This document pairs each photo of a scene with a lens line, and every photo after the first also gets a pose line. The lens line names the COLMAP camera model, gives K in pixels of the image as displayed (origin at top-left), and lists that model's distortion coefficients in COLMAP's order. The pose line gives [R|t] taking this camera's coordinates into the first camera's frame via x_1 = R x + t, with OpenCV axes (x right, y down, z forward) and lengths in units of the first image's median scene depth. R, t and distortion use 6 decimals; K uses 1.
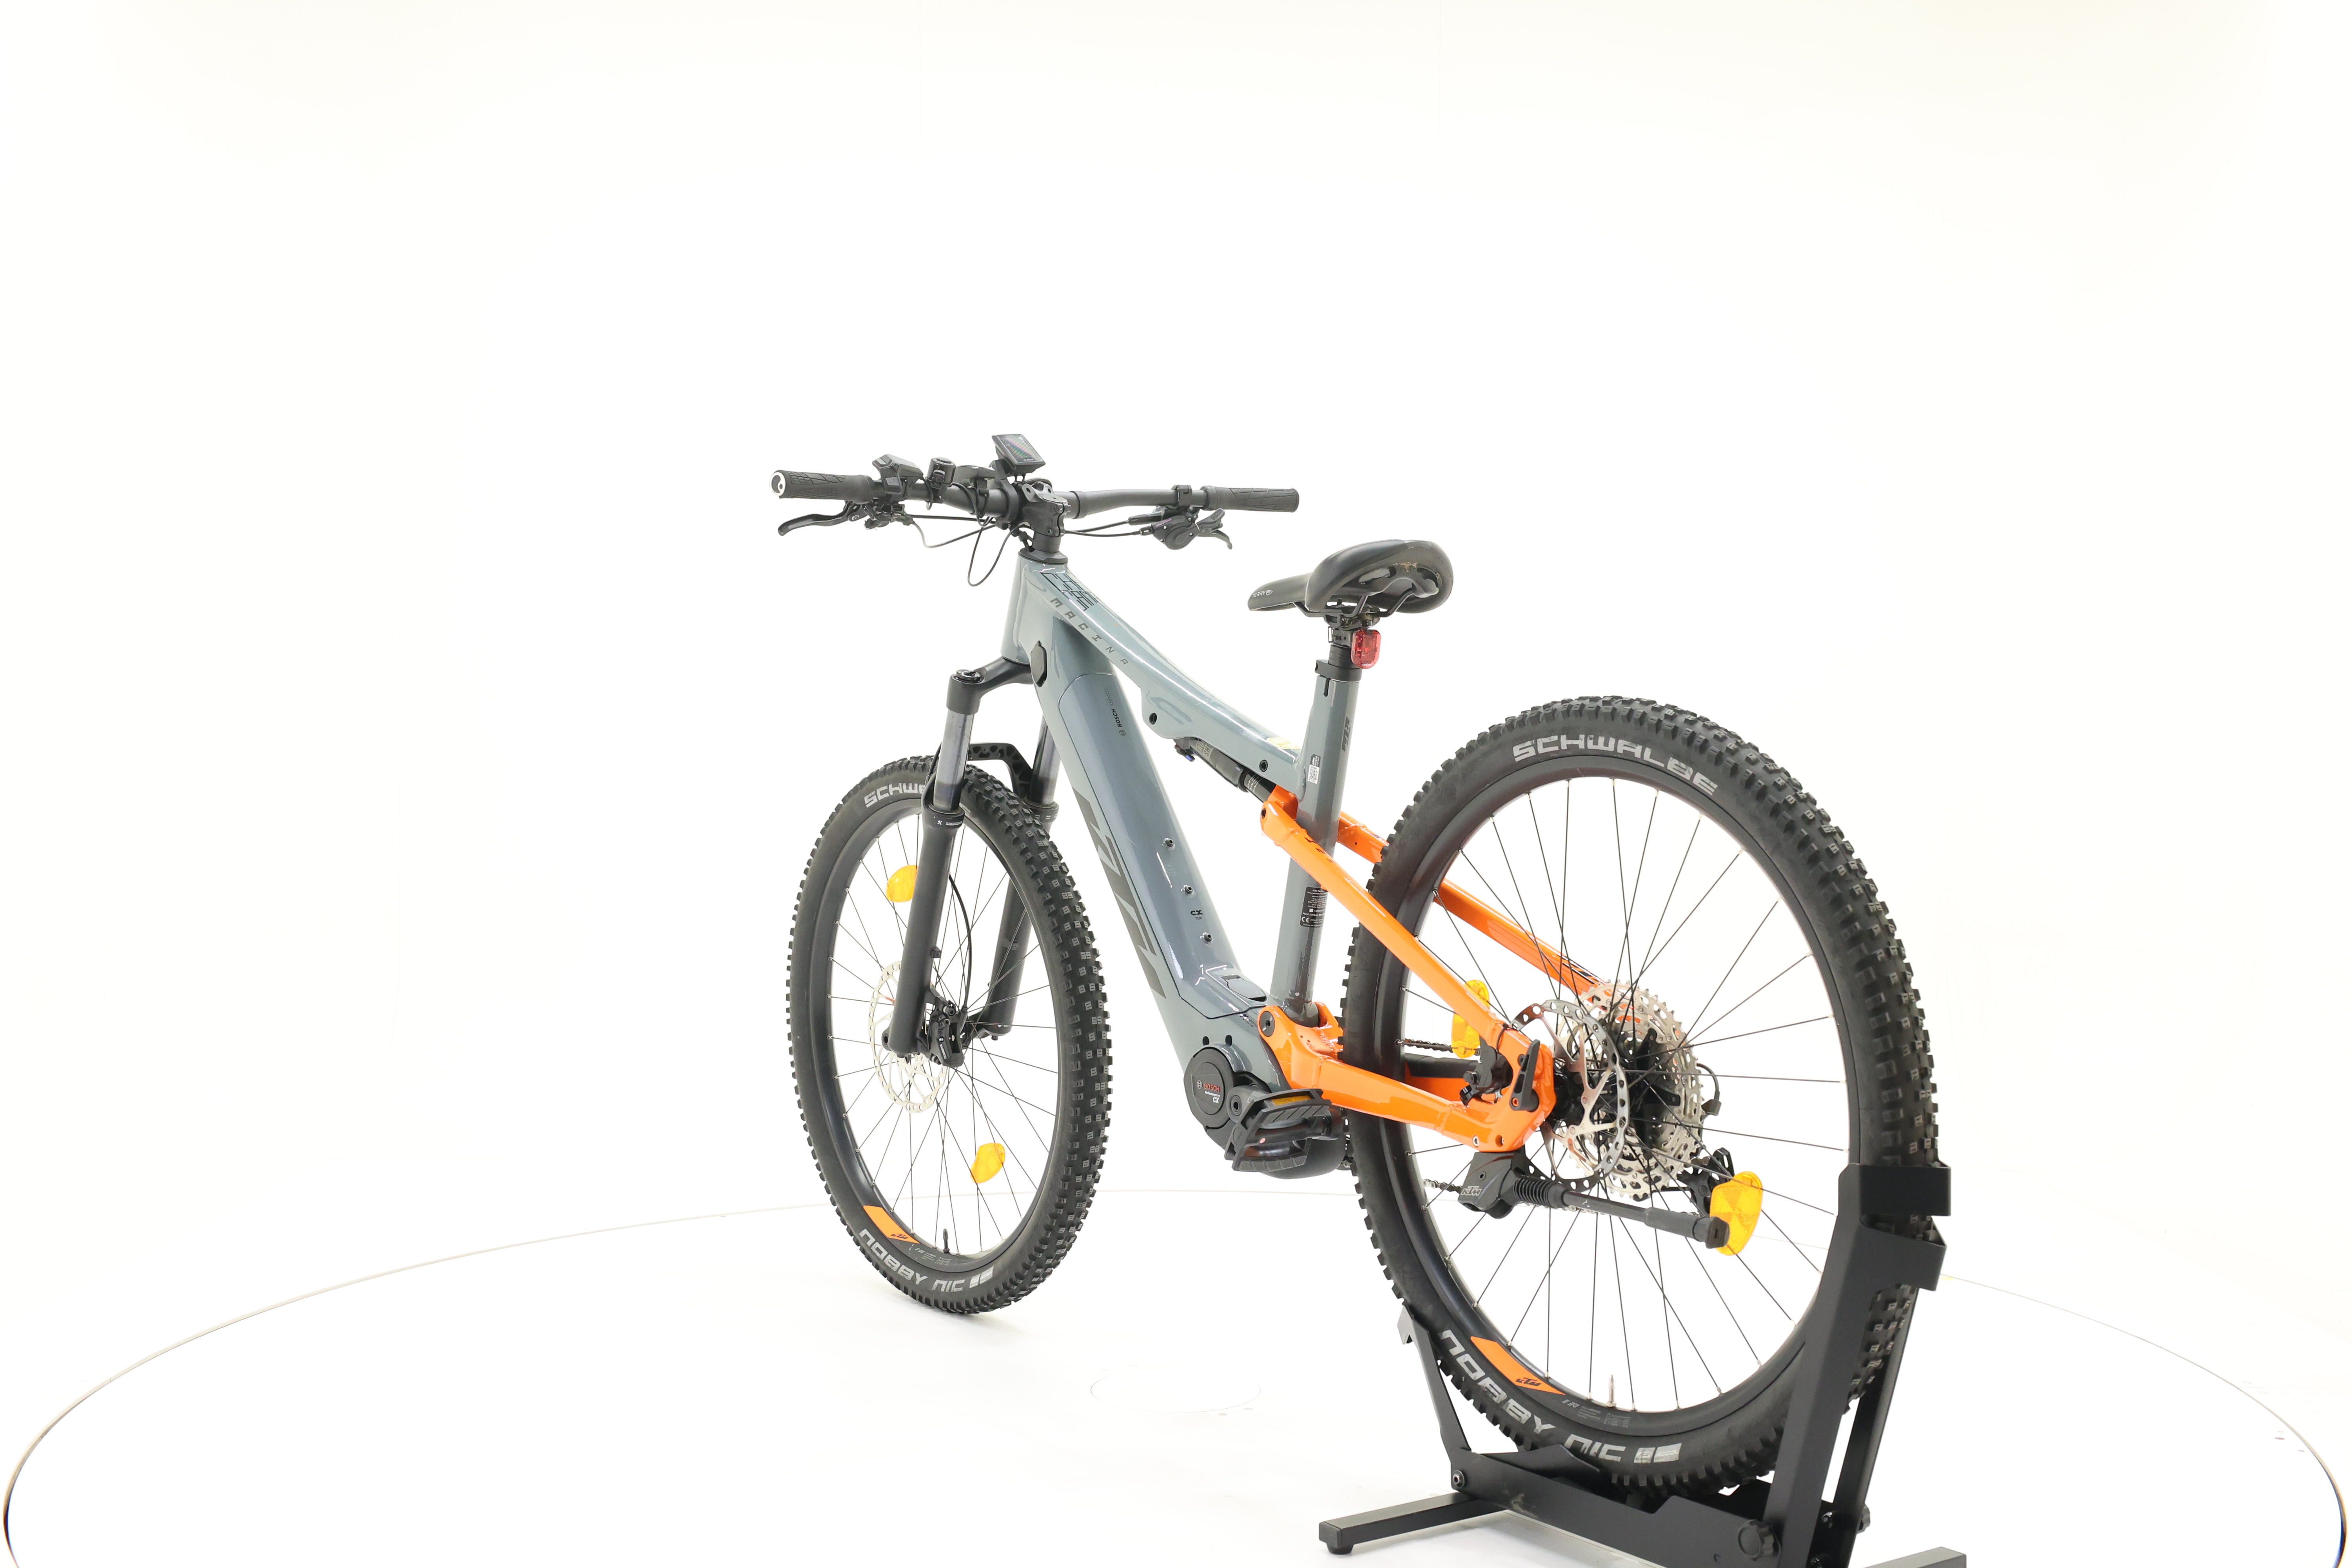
lens RADIAL K [[2529.1, 0, 1175.1], [0, 2529.1, 729.6], [0, 0, 1]] dist [-0.013370, 0.027679]
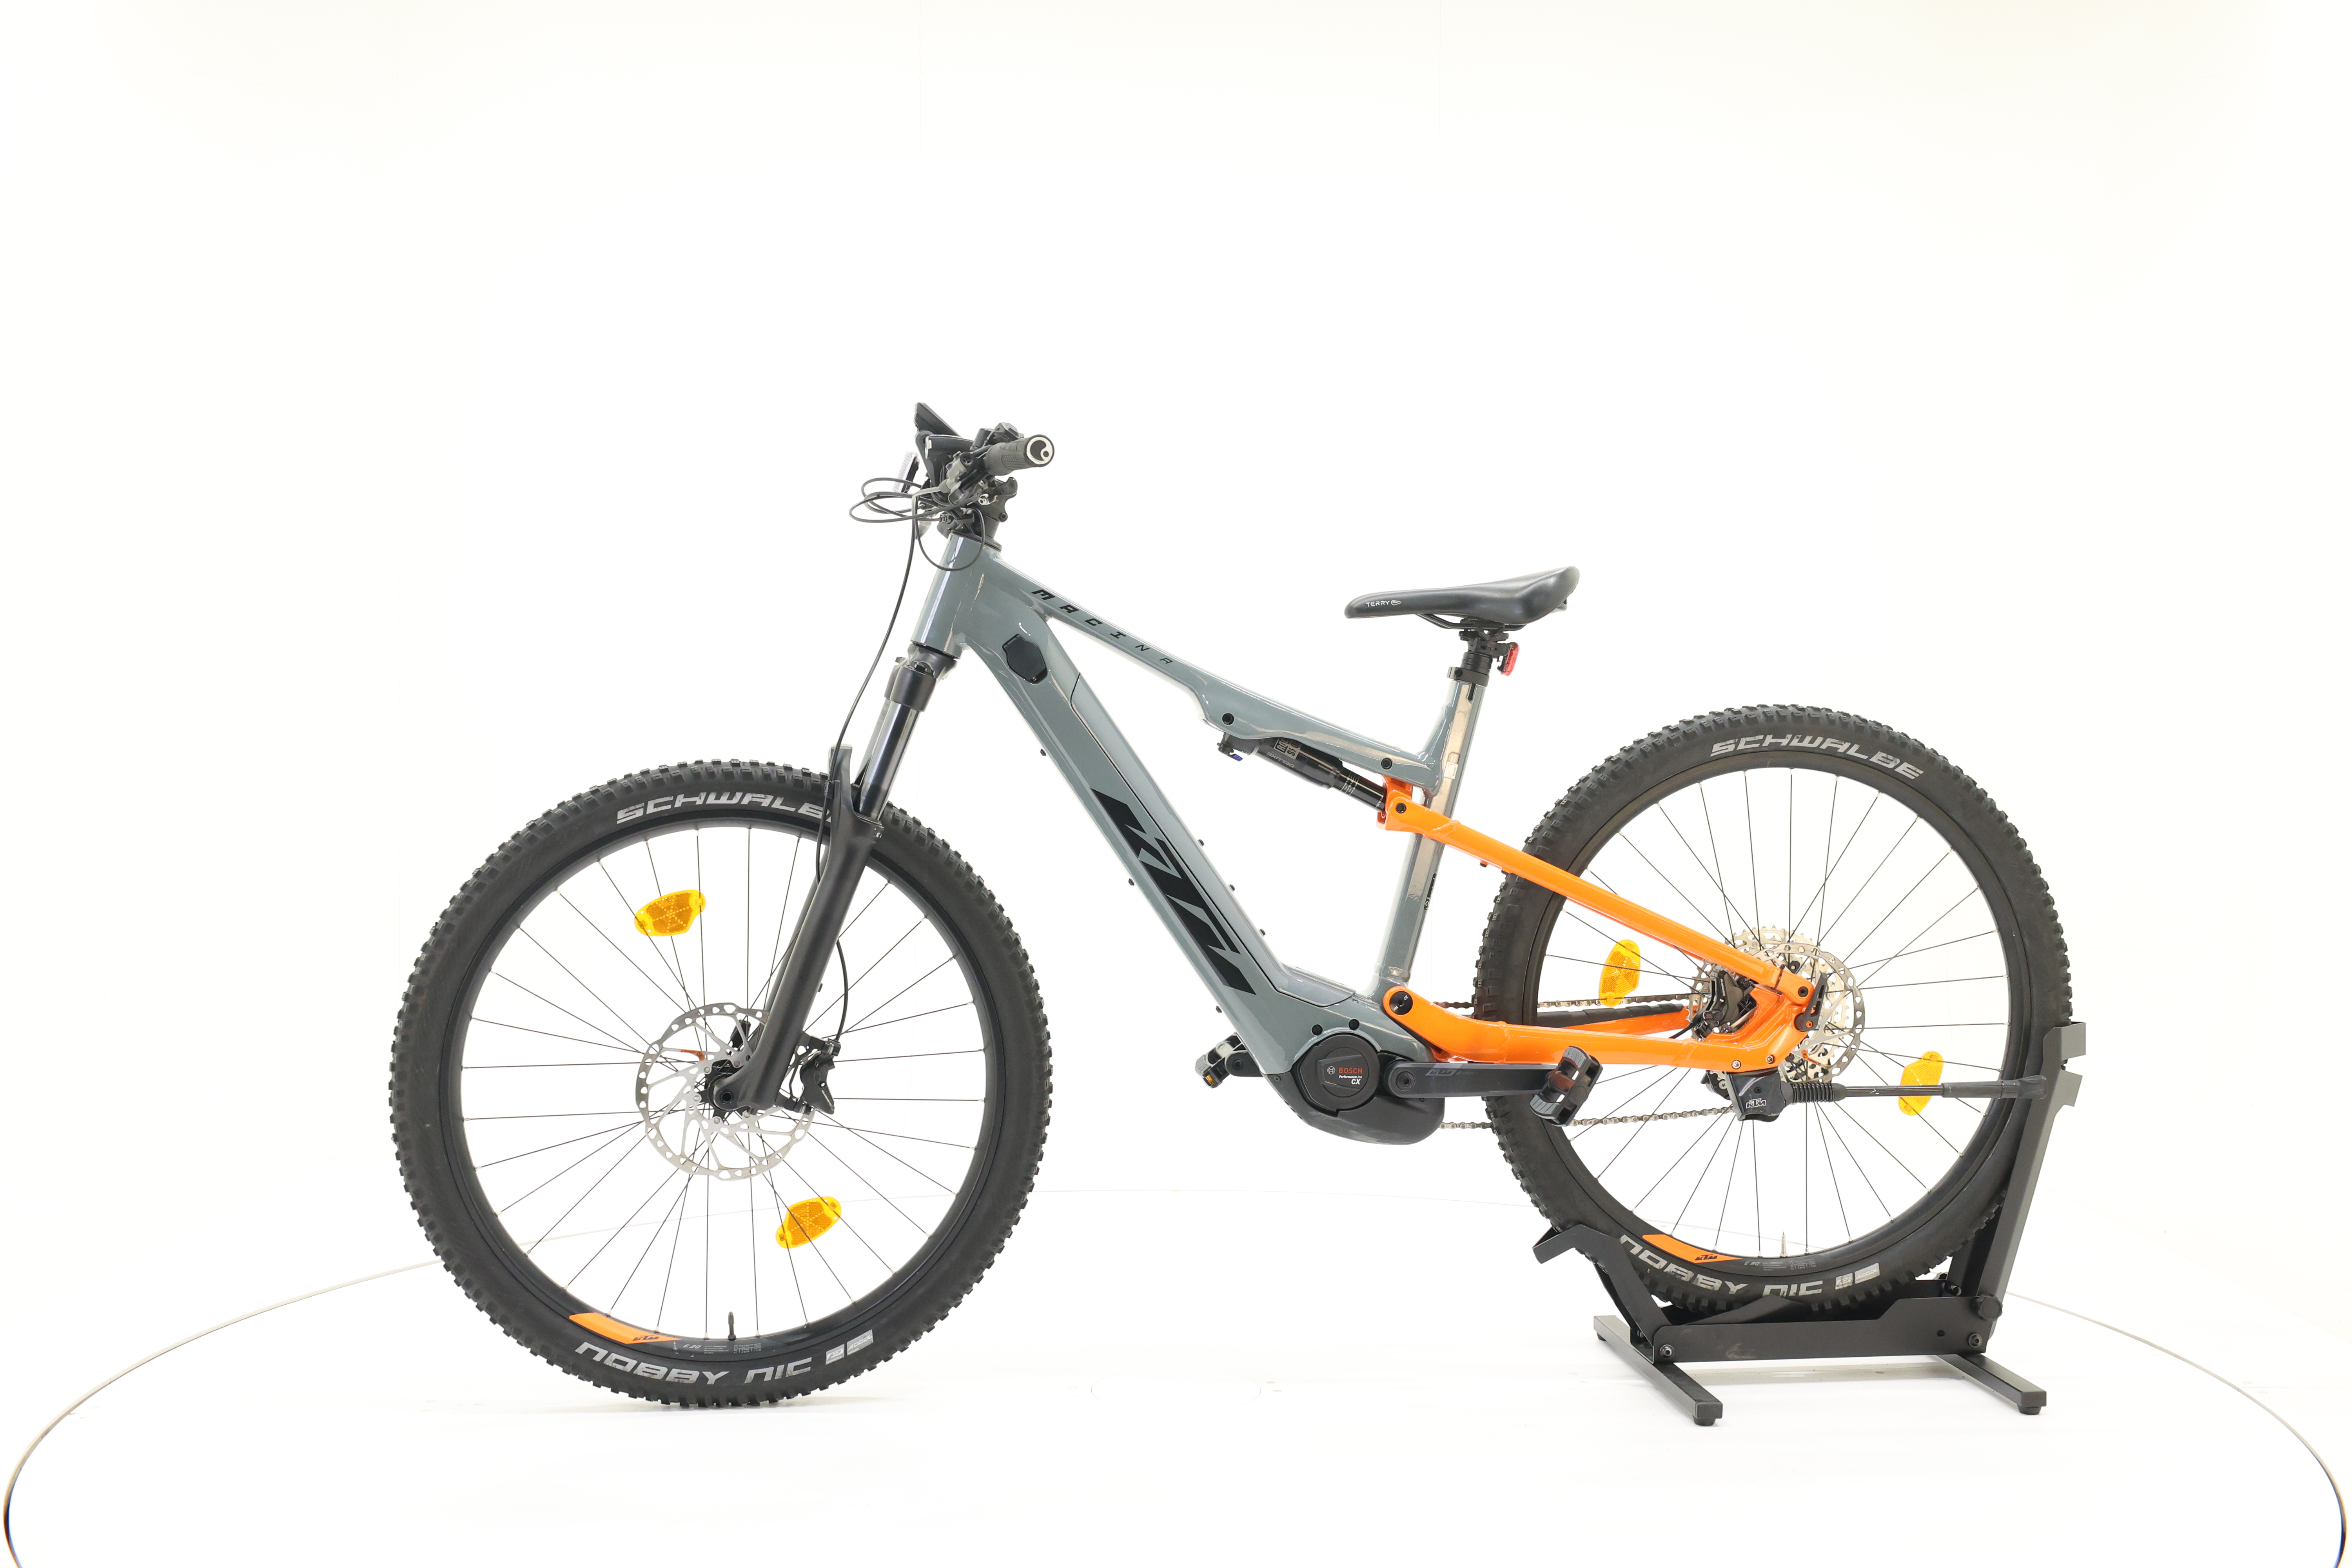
lens RADIAL K [[2529.1, 0, 1175.1], [0, 2529.1, 729.6], [0, 0, 1]] dist [-0.013370, 0.027679]
pose [[0.474931, -0.001762, 0.880021, -1.047194], [-0.002351, 0.999992, 0.003271, -0.003855], [-0.880020, -0.003623, 0.474923, 0.626890]]
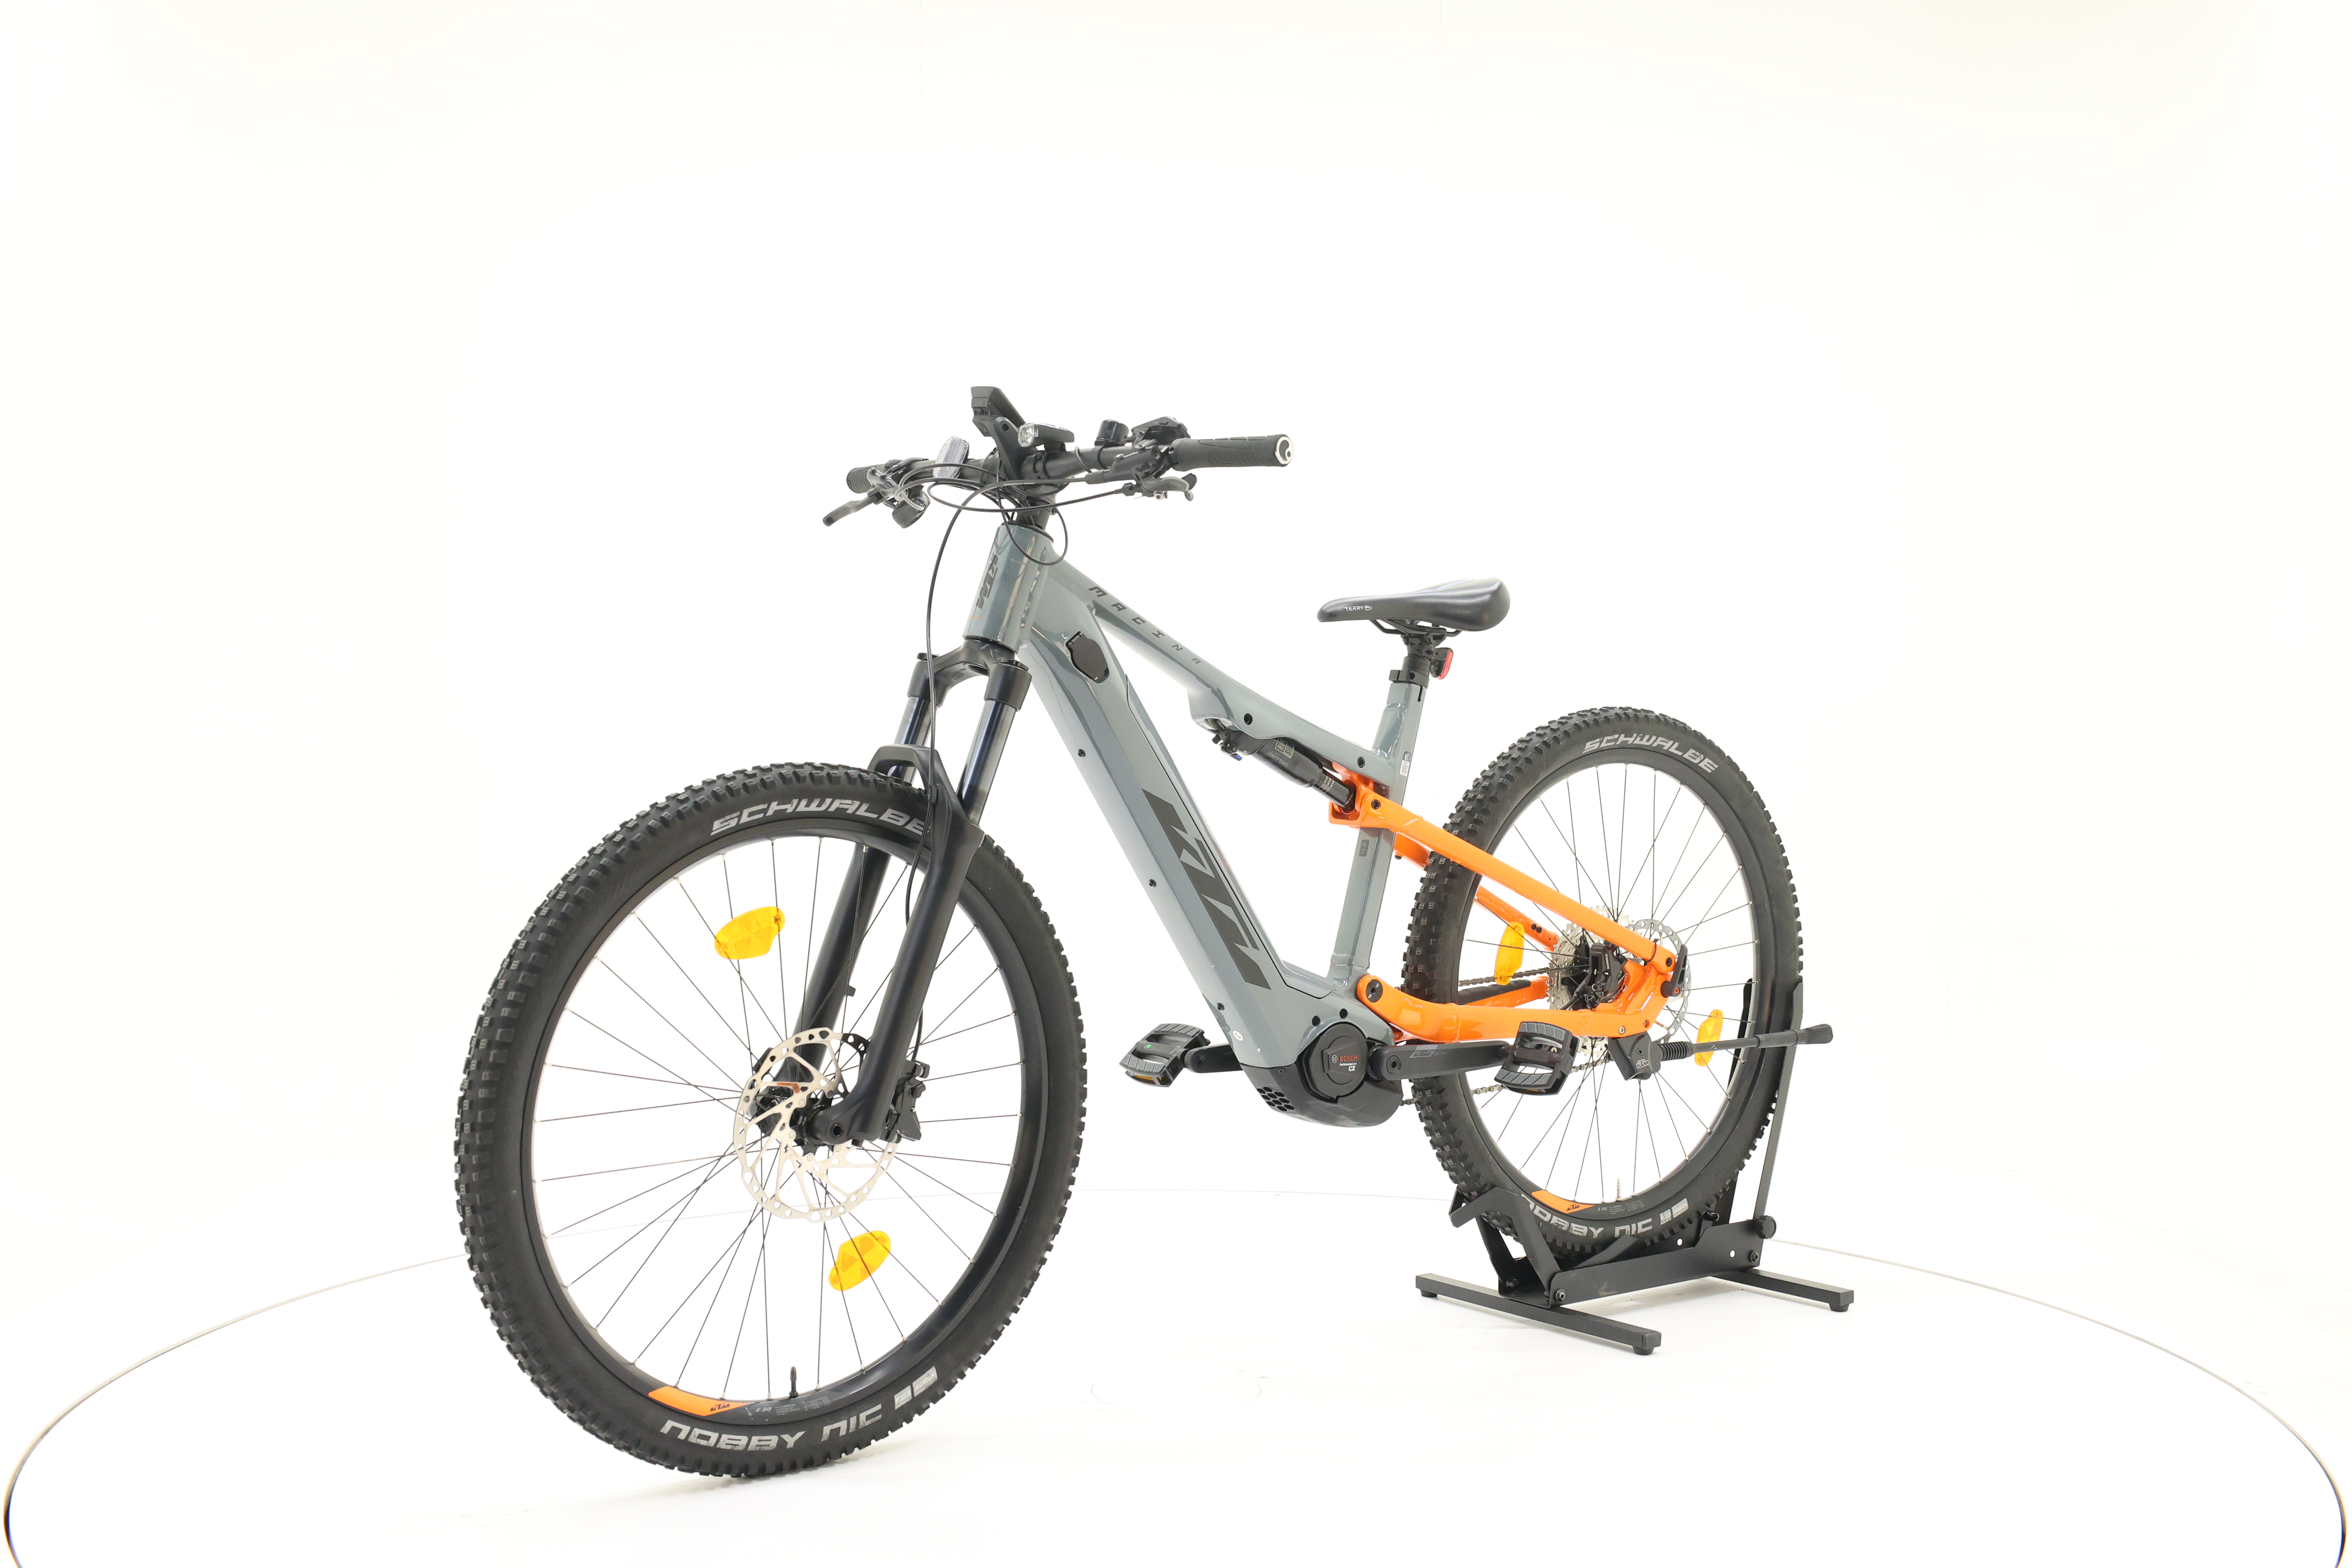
lens RADIAL K [[2529.1, 0, 1175.1], [0, 2529.1, 729.6], [0, 0, 1]] dist [-0.013370, 0.027679]
pose [[-0.037006, -0.003186, 0.999310, -1.188767], [-0.004136, 0.999987, 0.003035, -0.003556], [-0.999306, -0.004021, -0.037019, 1.236727]]
